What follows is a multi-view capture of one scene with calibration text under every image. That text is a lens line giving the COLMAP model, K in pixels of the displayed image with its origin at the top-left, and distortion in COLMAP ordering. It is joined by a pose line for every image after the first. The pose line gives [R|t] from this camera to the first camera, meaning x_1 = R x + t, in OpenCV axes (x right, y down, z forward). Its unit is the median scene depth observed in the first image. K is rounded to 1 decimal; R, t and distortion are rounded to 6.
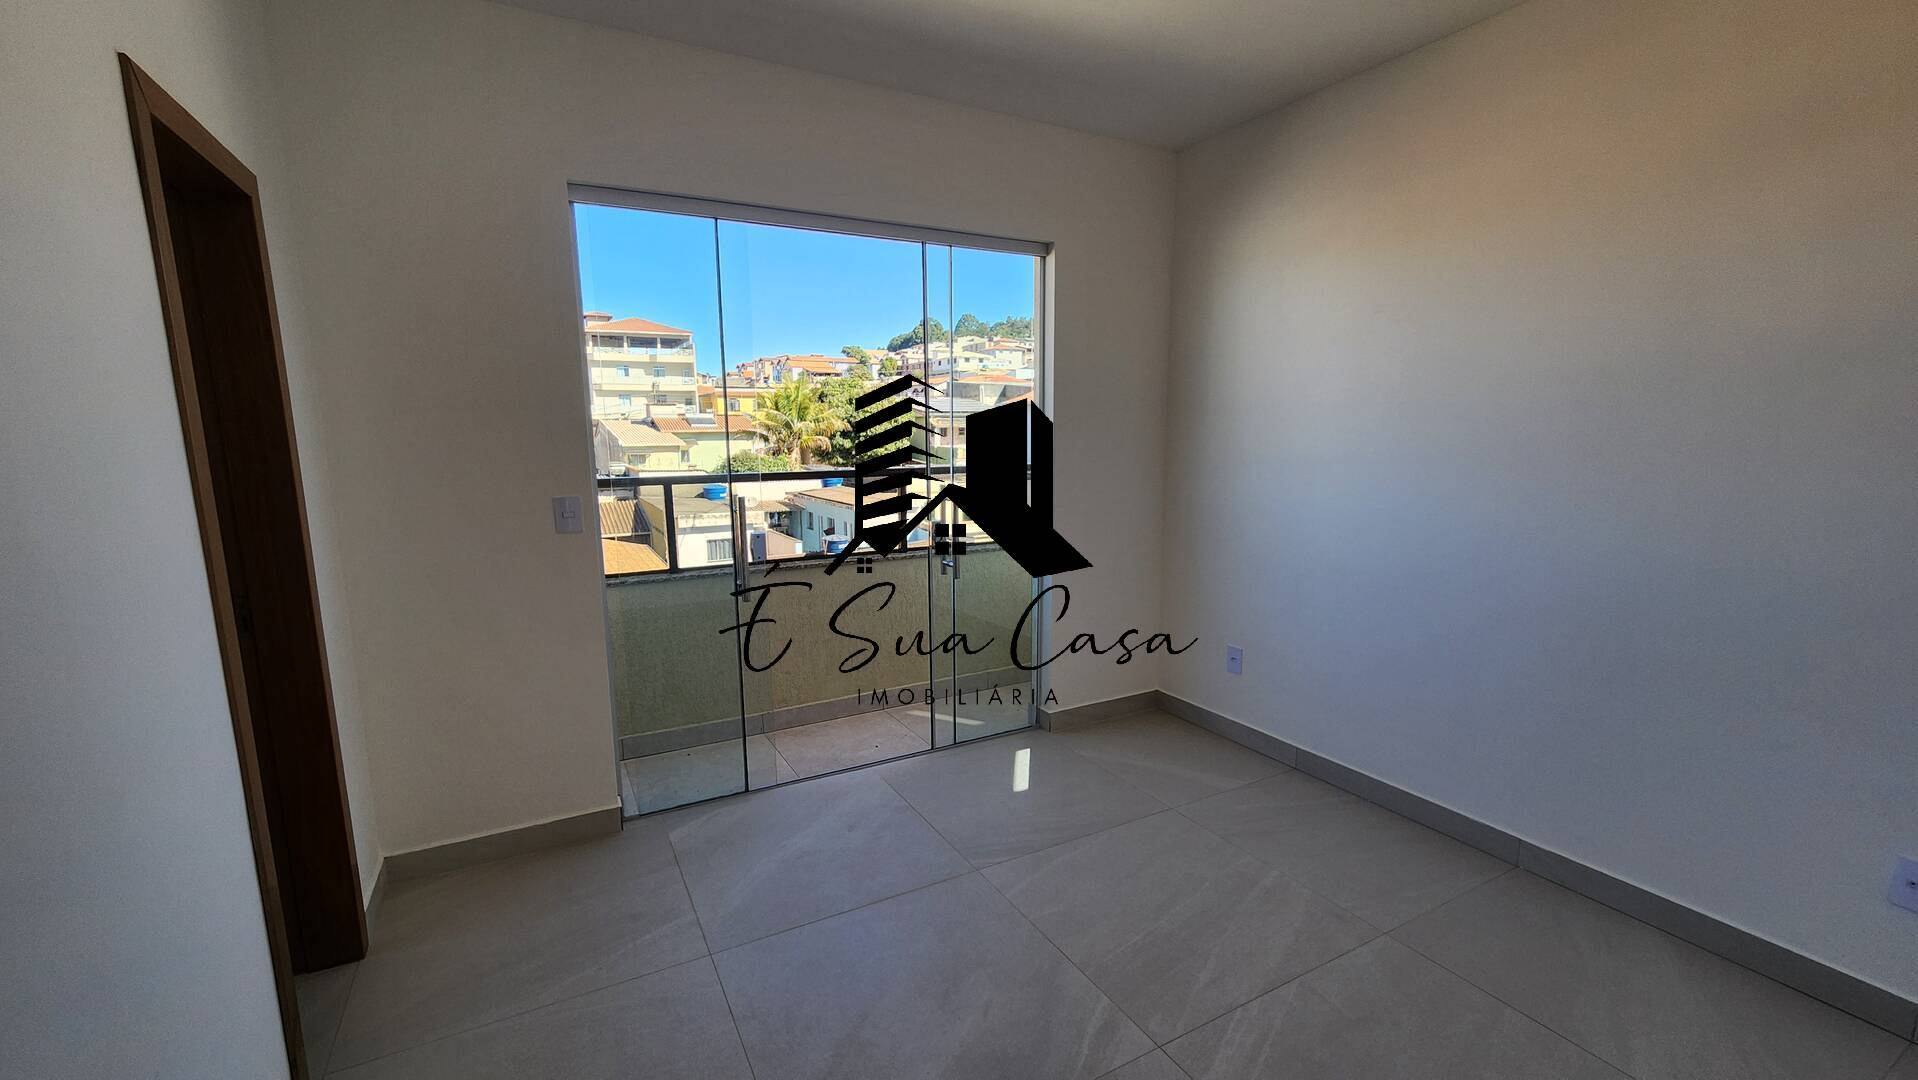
lens RADIAL K [[776.6, 0, 957.9], [0, 776.6, 595.1], [0, 0, 1]] dist [-0.000424, -0.000157]
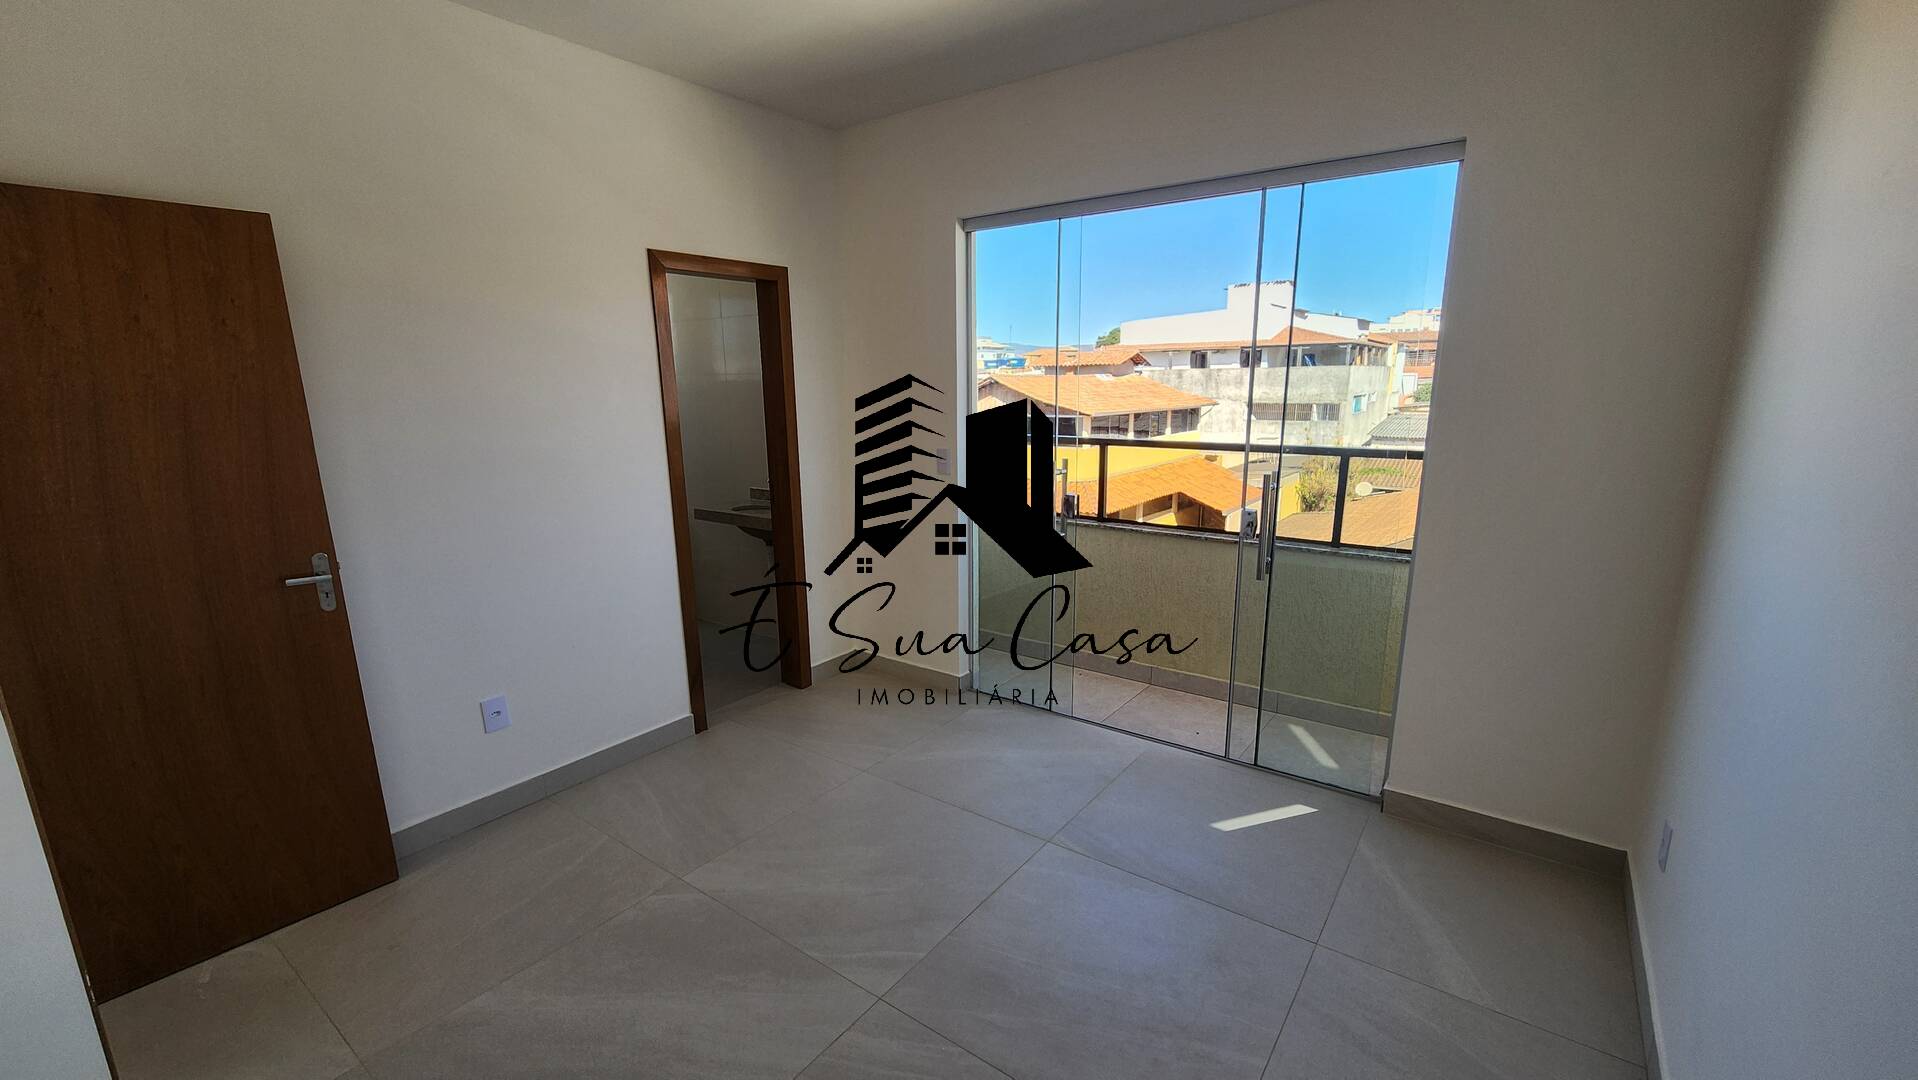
lens RADIAL K [[780.4, 0, 956.5], [0, 780.4, 554.0], [0, 0, 1]] dist [-0.002880, -0.002091]
pose [[0.406688, 0.193010, -0.892946, 0.599057], [-0.207619, 0.971378, 0.115404, -0.066962], [0.889662, 0.138459, 0.435121, 0.308618]]
